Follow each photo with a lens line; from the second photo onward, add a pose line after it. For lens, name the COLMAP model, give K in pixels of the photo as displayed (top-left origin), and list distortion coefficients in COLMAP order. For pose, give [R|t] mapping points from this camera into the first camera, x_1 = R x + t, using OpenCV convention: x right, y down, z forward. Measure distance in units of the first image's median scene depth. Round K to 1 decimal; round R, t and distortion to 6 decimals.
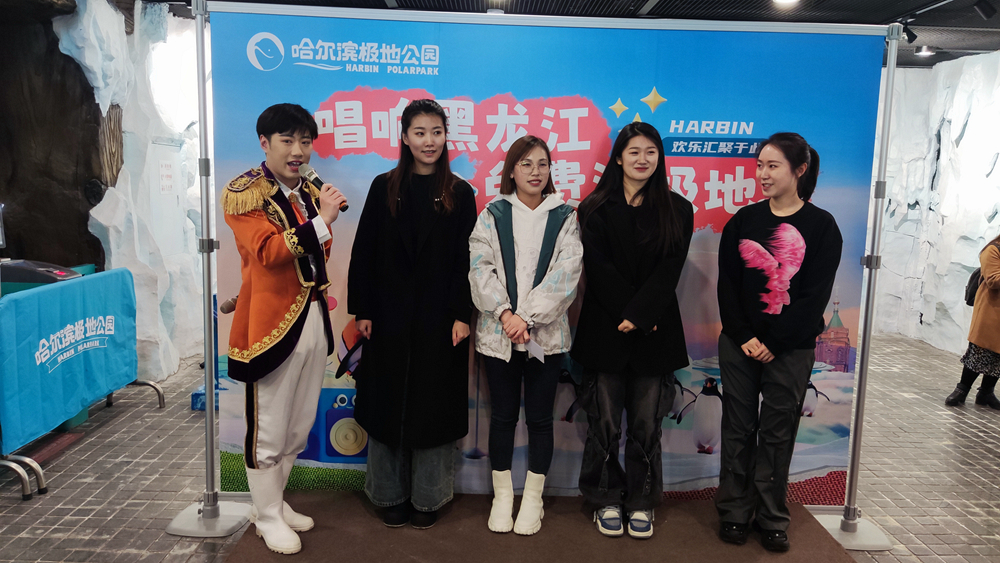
lens RADIAL K [[735.2, 0, 504.0], [0, 735.2, 283.0], [0, 0, 1]] dist [0.116034, -0.167813]
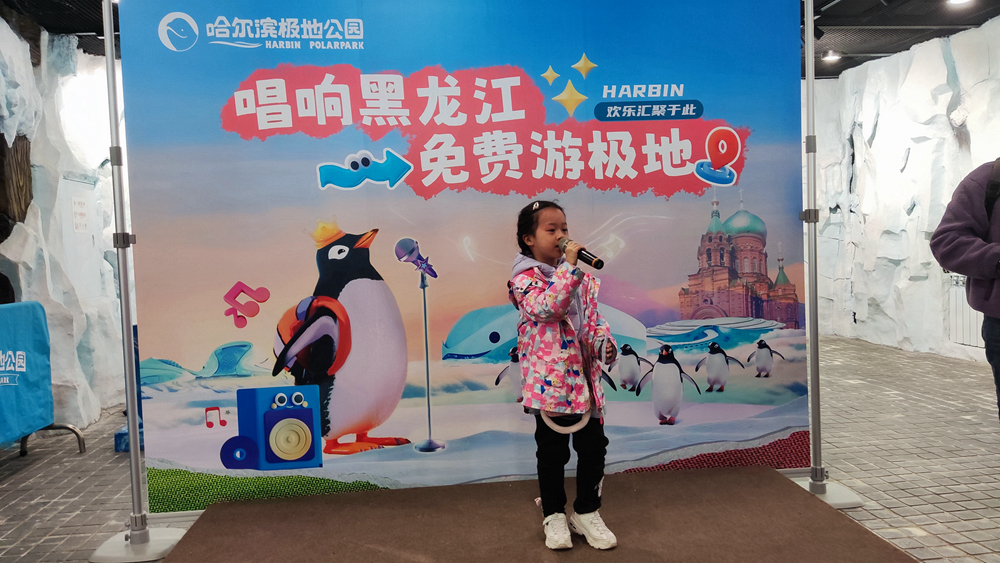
lens RADIAL K [[735.2, 0, 504.0], [0, 735.2, 283.0], [0, 0, 1]] dist [0.116034, -0.167813]
pose [[0.993863, -0.070733, 0.085050, -0.010354], [0.077382, 0.993977, -0.077601, 0.108660], [-0.079049, 0.083706, 0.993350, 0.043808]]
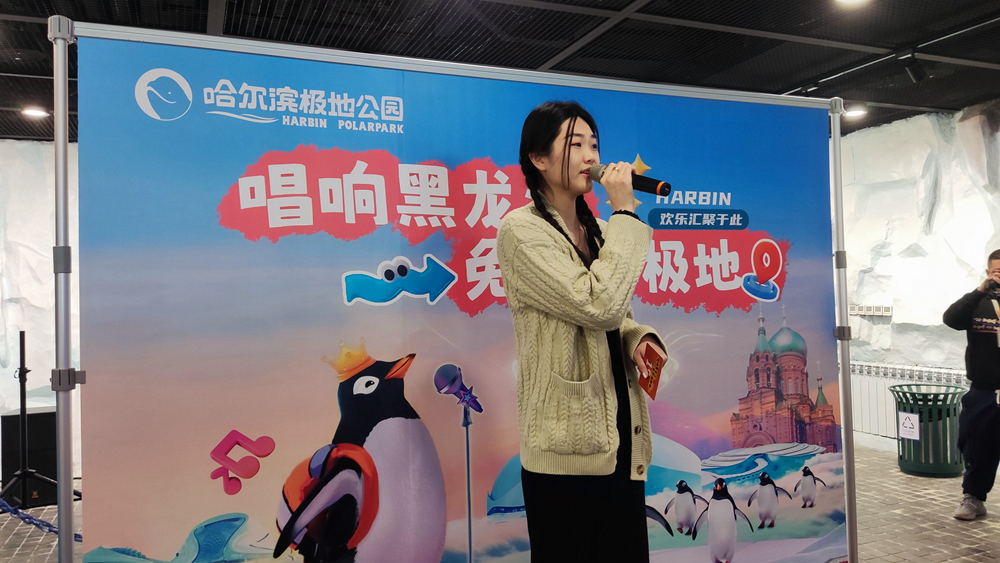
lens RADIAL K [[735.2, 0, 504.0], [0, 735.2, 283.0], [0, 0, 1]] dist [0.116034, -0.167813]
pose [[0.931566, -0.046573, 0.360578, -0.269100], [0.099629, 0.986499, -0.129979, -0.010402], [-0.349656, 0.157008, 0.923628, 0.250892]]
